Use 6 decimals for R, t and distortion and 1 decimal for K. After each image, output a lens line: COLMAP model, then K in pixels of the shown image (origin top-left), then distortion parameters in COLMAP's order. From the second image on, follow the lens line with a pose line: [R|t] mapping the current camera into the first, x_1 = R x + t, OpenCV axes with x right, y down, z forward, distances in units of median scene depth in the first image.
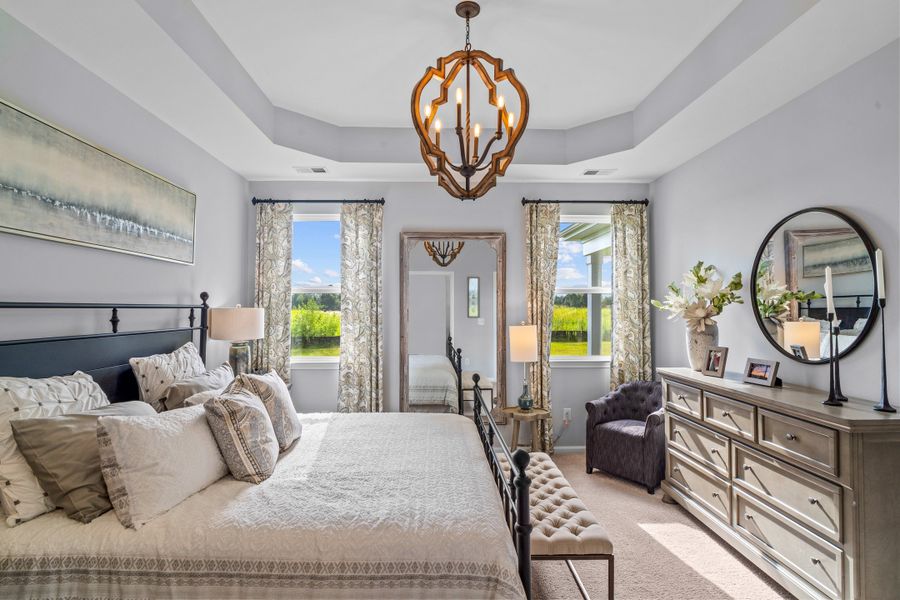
lens RADIAL K [[472.4, 0, 447.5], [0, 472.4, 300.1], [0, 0, 1]] dist [-0.007767, -0.000775]
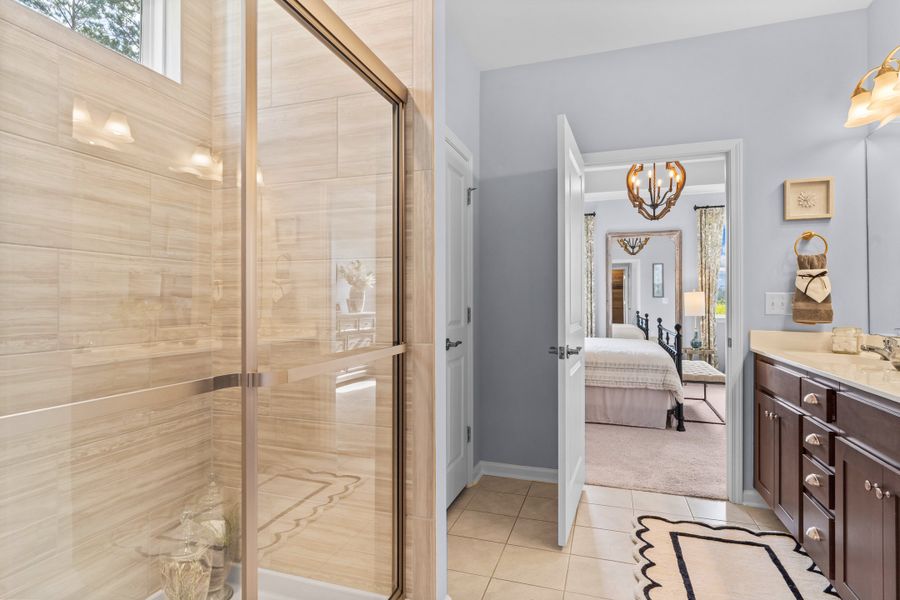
lens RADIAL K [[472.4, 0, 446.0], [0, 472.4, 297.1], [0, 0, 1]] dist [-0.007767, -0.000775]
pose [[0.933044, -0.003451, -0.359747, -0.034507], [0.006175, 0.999960, 0.006425, 0.053200], [0.359710, -0.008217, 0.933028, -0.648802]]
